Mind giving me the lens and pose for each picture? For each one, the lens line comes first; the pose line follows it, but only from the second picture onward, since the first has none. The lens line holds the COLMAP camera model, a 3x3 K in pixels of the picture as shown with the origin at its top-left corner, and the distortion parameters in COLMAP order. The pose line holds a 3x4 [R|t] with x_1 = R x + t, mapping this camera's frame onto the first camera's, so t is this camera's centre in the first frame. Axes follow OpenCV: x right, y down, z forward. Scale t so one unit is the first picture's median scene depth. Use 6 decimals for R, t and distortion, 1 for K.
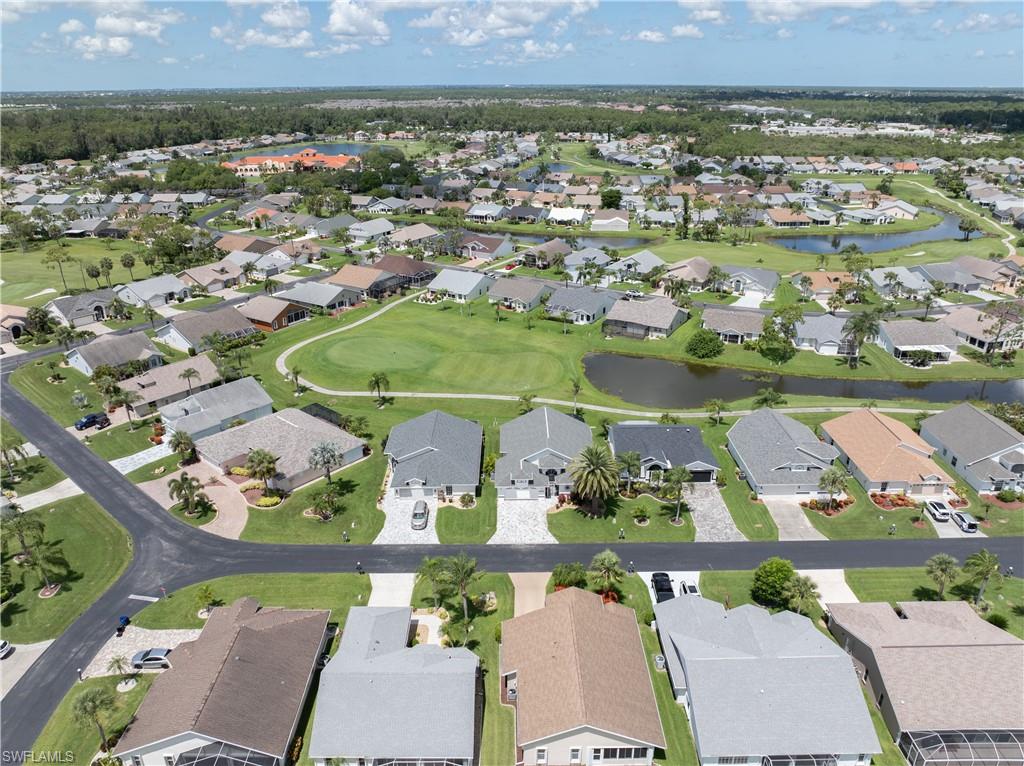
lens RADIAL K [[720.3, 0, 508.8], [0, 720.3, 343.4], [0, 0, 1]] dist [-0.043526, 0.007617]
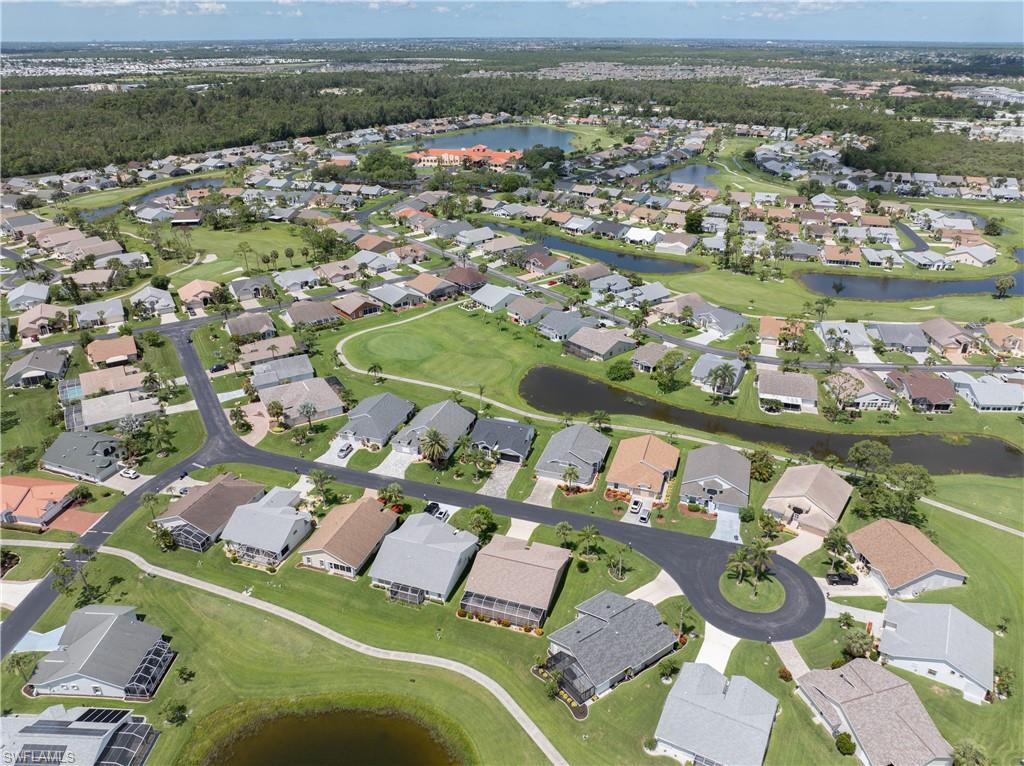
lens RADIAL K [[720.3, 0, 523.7], [0, 720.3, 349.1], [0, 0, 1]] dist [-0.043526, 0.007617]
pose [[0.950239, 0.132608, -0.281890, 0.493364], [-0.113351, 0.990029, 0.083633, -0.136357], [0.290169, -0.047518, 0.955795, -0.367948]]
